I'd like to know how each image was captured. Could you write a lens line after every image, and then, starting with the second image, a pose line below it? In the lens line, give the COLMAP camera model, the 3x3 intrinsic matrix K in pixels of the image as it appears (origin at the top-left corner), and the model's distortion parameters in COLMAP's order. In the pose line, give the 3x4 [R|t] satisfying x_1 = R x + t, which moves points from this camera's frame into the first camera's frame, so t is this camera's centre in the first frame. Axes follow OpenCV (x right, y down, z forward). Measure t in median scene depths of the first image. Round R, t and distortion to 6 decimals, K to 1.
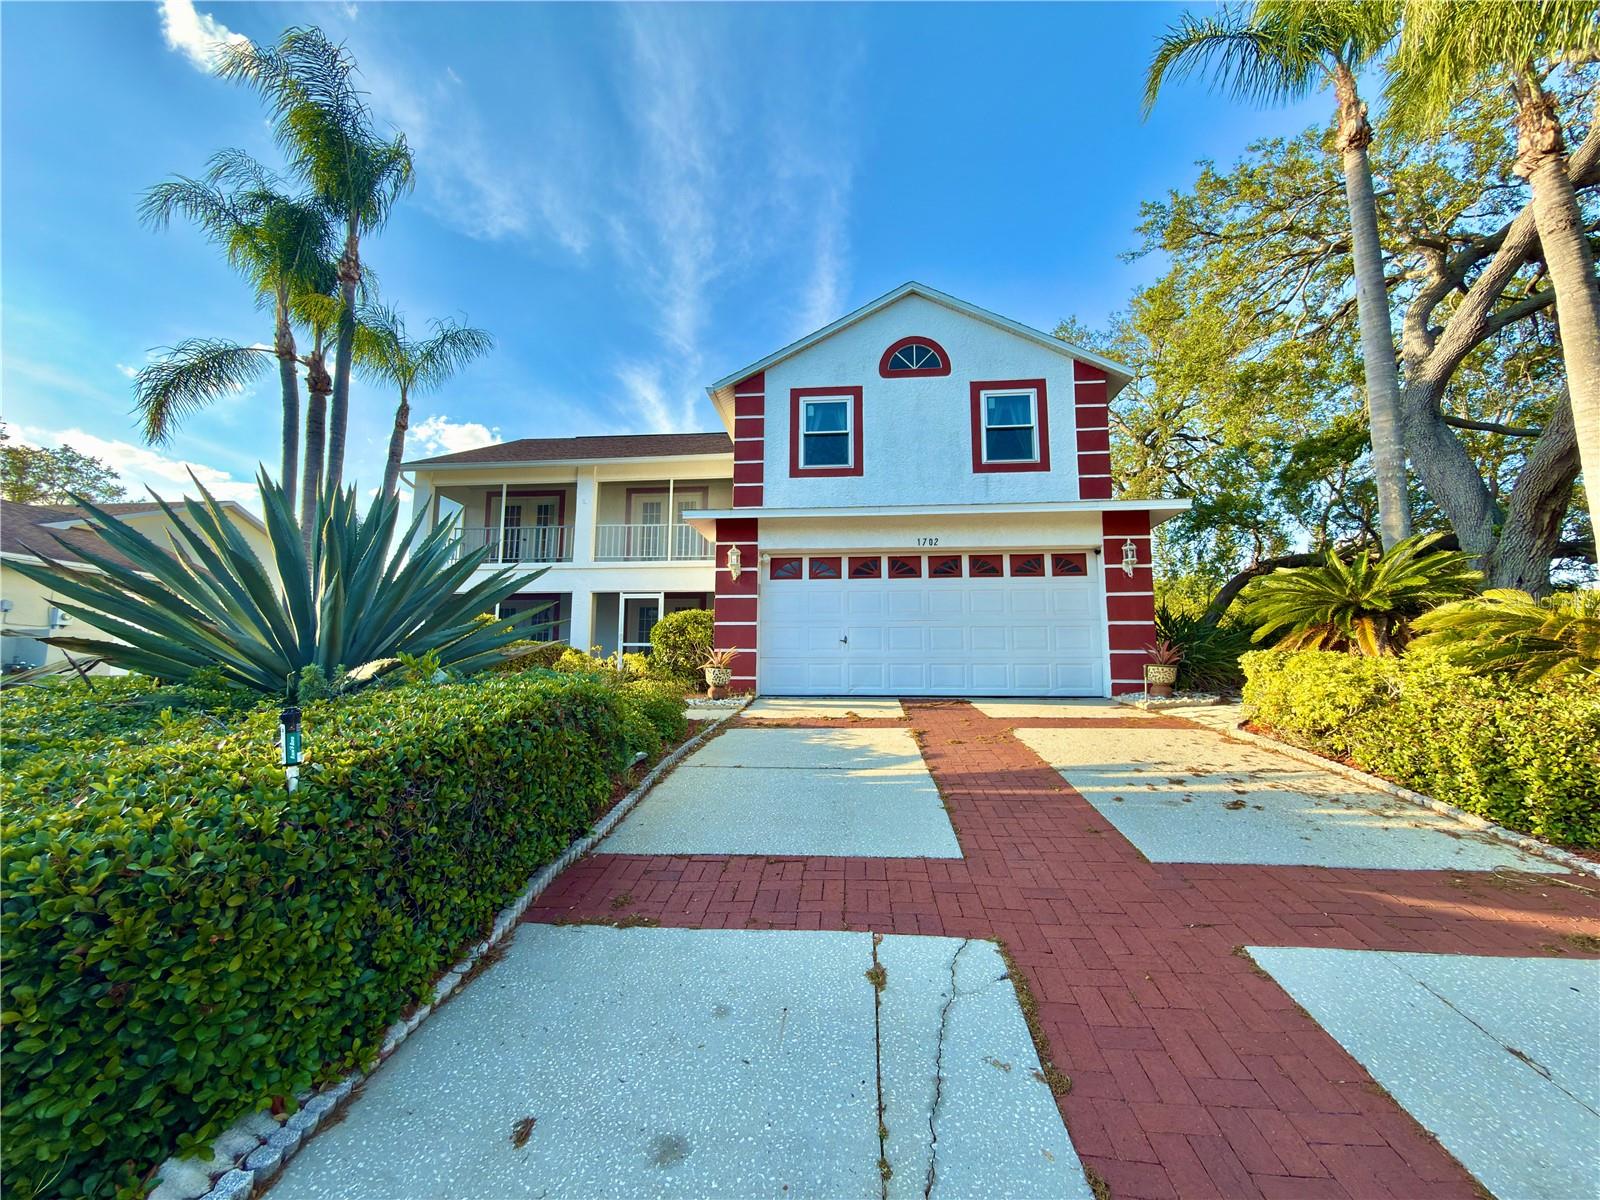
lens RADIAL K [[634.0, 0, 799.4], [0, 634.0, 601.3], [0, 0, 1]] dist [-0.008845, 0.002840]
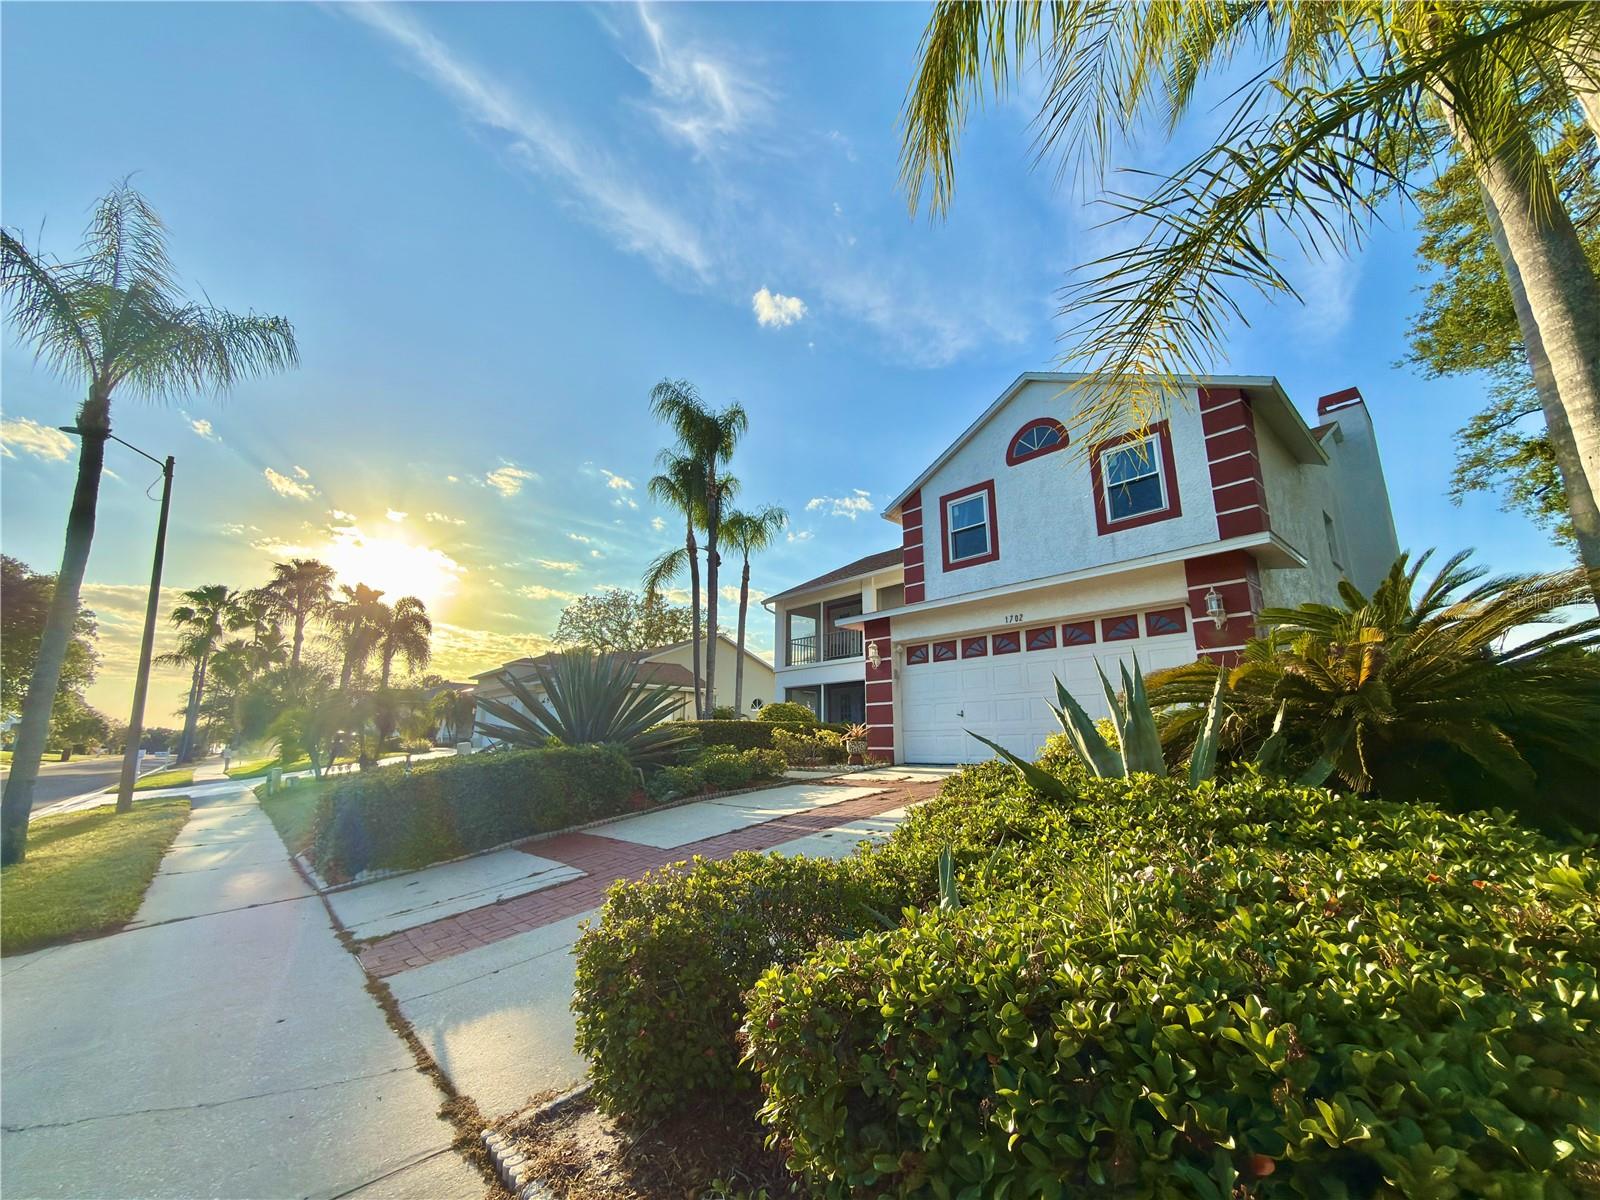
lens RADIAL K [[634.0, 0, 804.5], [0, 634.0, 603.5], [0, 0, 1]] dist [-0.008845, 0.002840]
pose [[0.739770, -0.152578, -0.655332, 0.544937], [0.084260, 0.987291, -0.134750, -0.003596], [0.667563, 0.044465, 0.743224, -0.034231]]
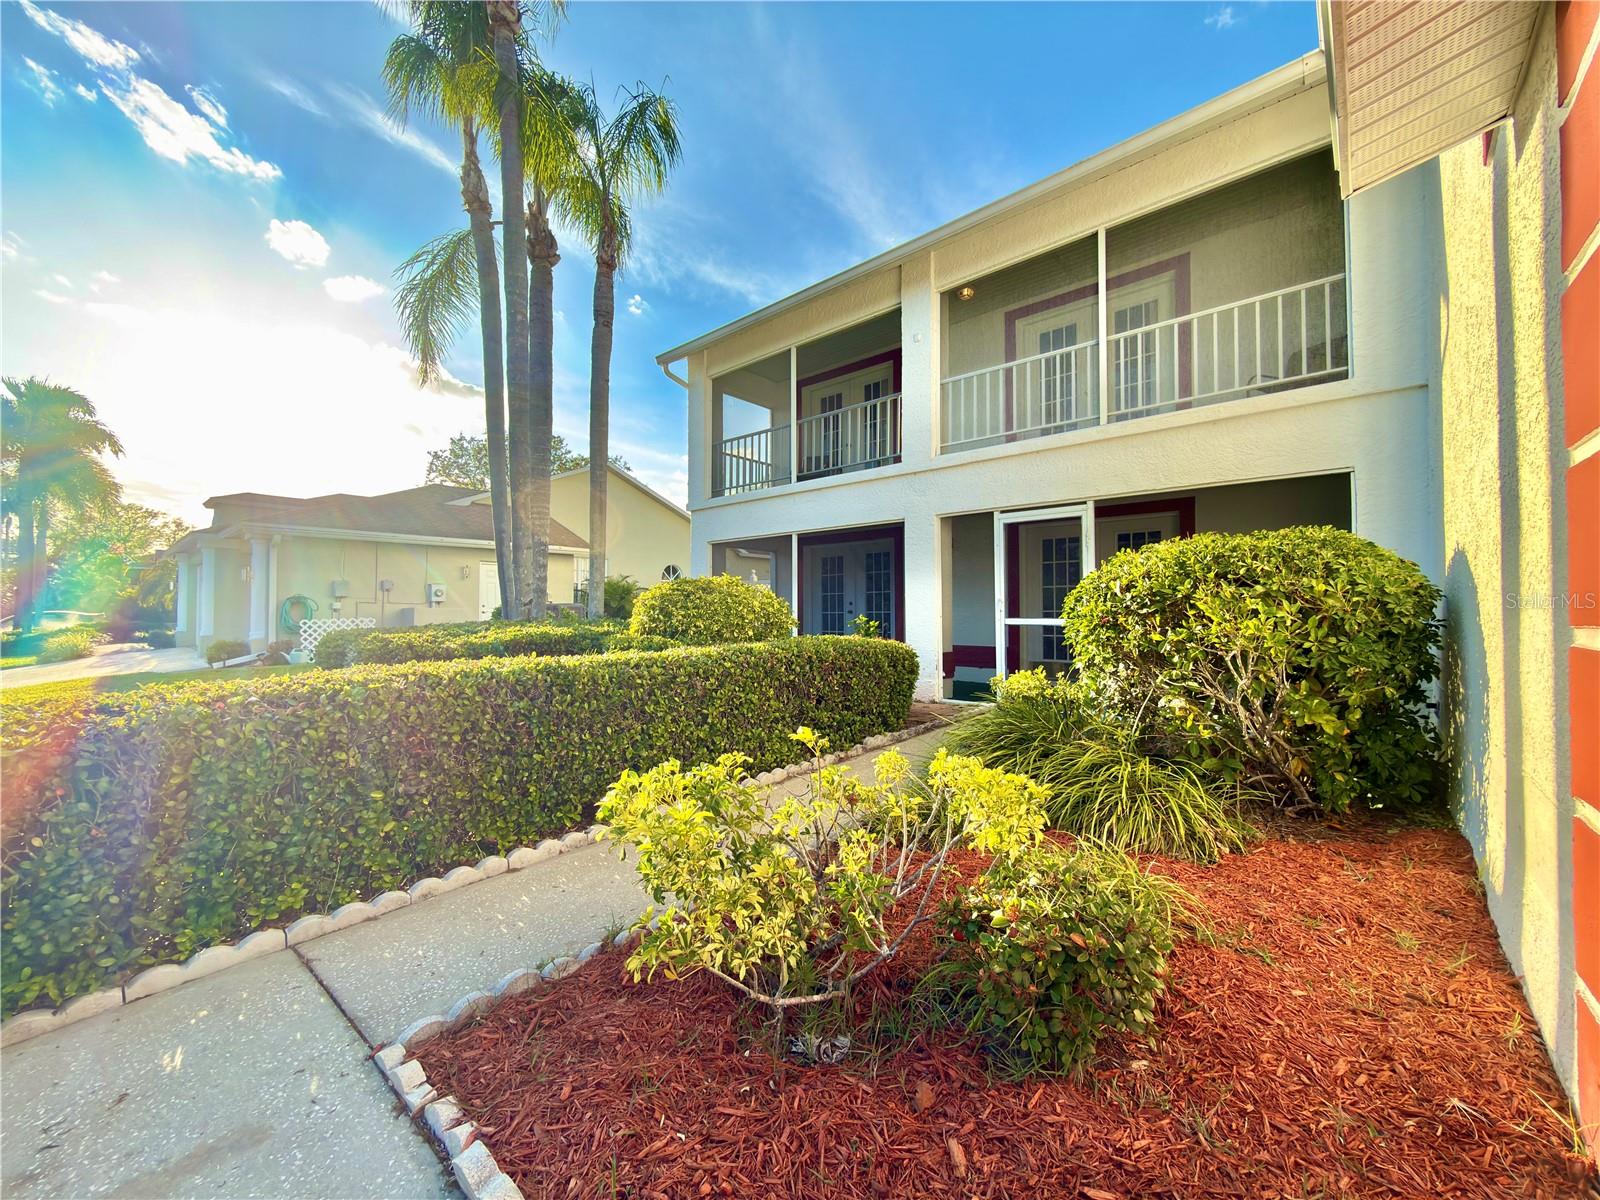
lens RADIAL K [[634.0, 0, 800.2], [0, 634.0, 595.4], [0, 0, 1]] dist [-0.008845, 0.002840]
pose [[0.805967, -0.021459, -0.591572, -0.163433], [0.077998, 0.994479, 0.070192, 0.004636], [0.586800, -0.102714, 0.803191, 0.710546]]
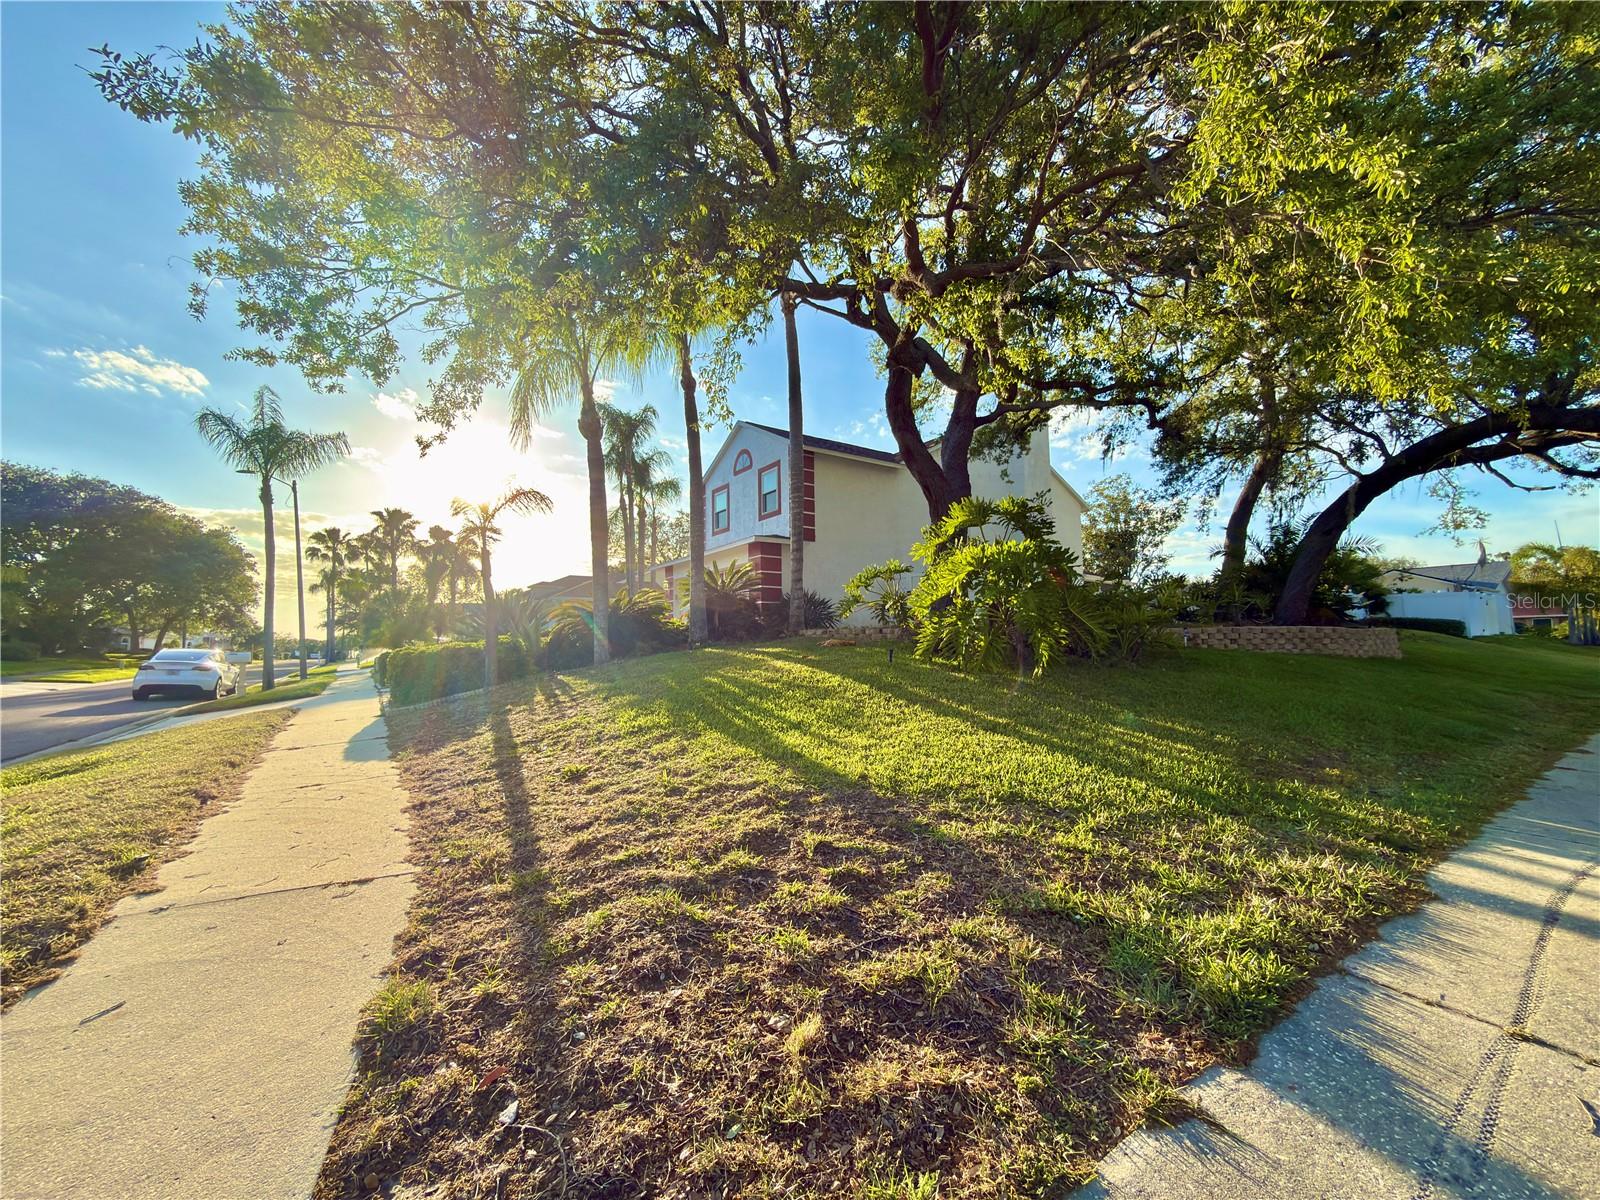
lens RADIAL K [[634.0, 0, 803.8], [0, 634.0, 590.2], [0, 0, 1]] dist [-0.008845, 0.002840]
pose [[0.651790, -0.082647, -0.753883, 1.654904], [0.117922, 0.992999, -0.006907, 0.020448], [0.749175, -0.084398, 0.656973, -0.114006]]
